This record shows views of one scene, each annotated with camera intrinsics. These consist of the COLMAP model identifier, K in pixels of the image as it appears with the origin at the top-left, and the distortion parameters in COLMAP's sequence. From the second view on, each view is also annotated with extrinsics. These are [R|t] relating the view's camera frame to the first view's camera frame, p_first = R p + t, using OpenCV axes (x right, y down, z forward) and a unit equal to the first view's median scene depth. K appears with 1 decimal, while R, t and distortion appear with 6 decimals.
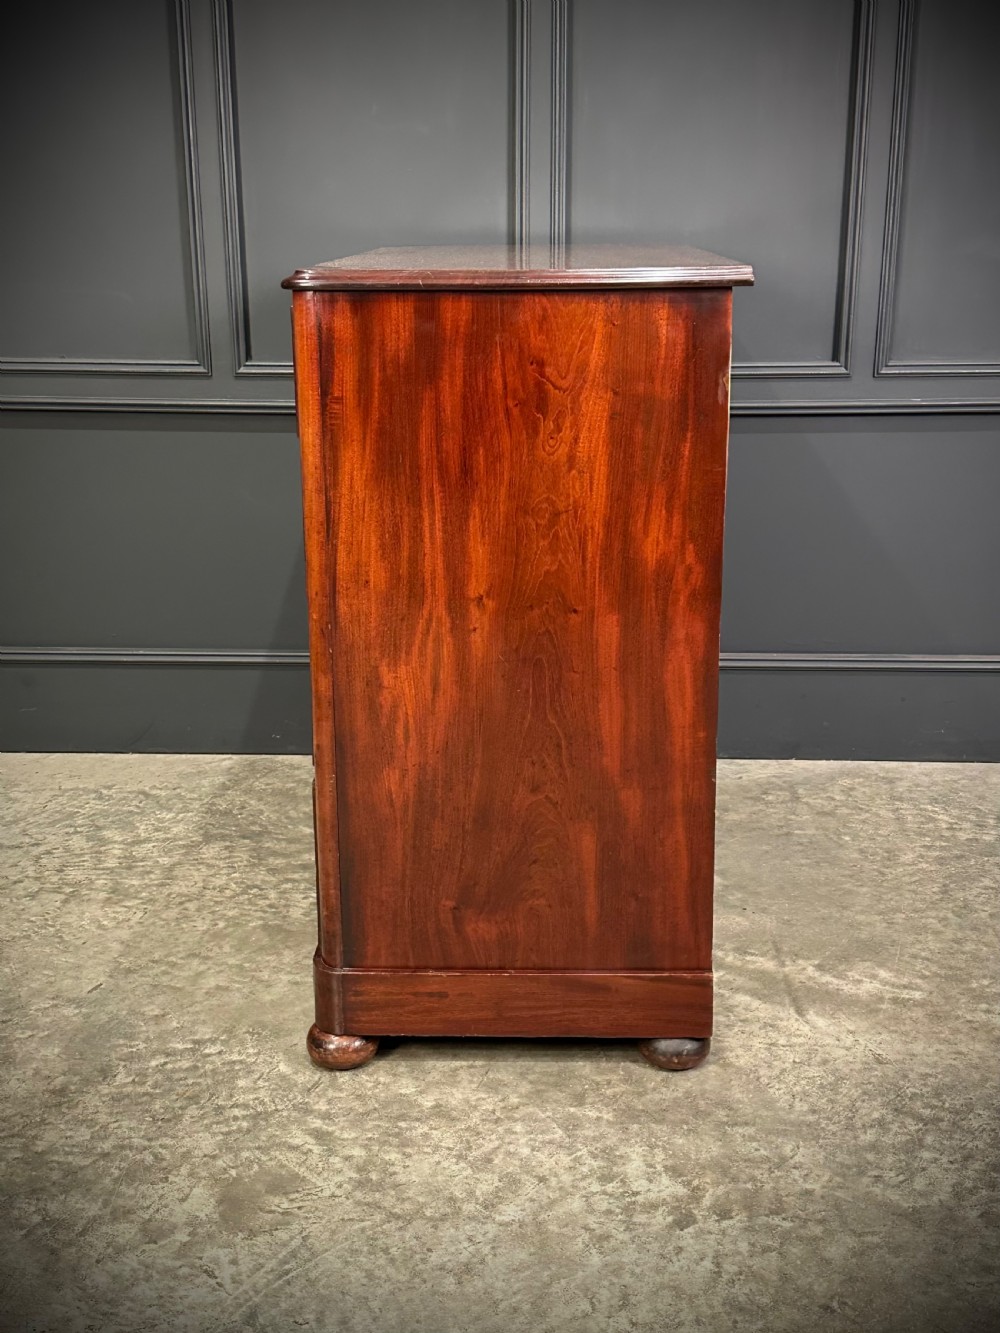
lens RADIAL K [[1516.6, 0, 500.2], [0, 1516.6, 665.4], [0, 0, 1]] dist [0.215642, -0.465595]
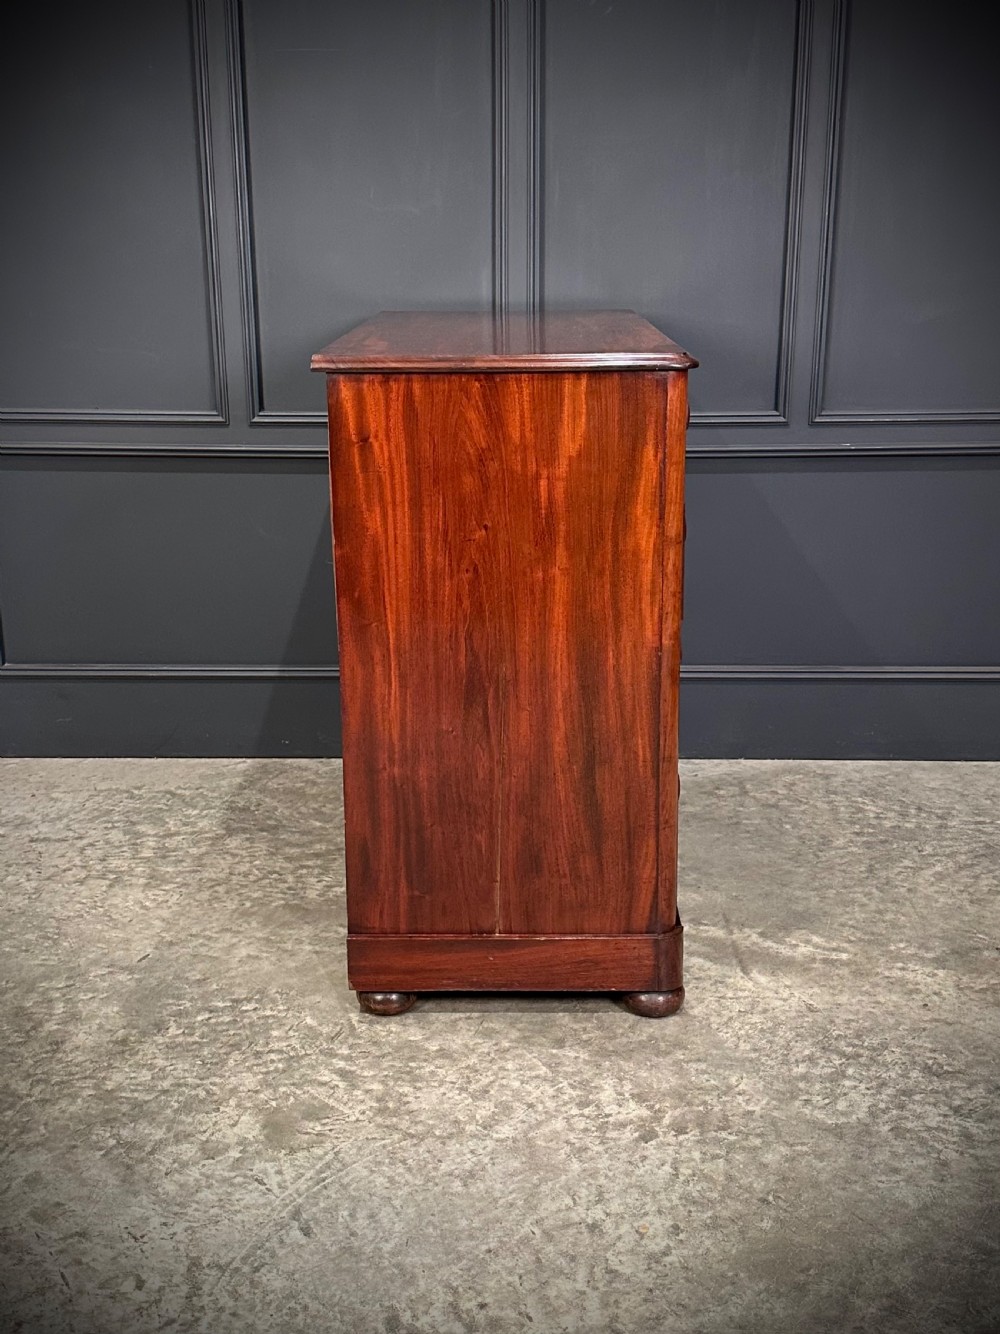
lens RADIAL K [[1458.4, 0, 499.2], [0, 1458.4, 666.4], [0, 0, 1]] dist [0.209769, -0.434428]
pose [[0.999789, -0.005935, 0.019652, -0.015900], [0.006037, 0.999969, -0.005145, -0.004345], [-0.019620, 0.005263, 0.999794, -0.140140]]
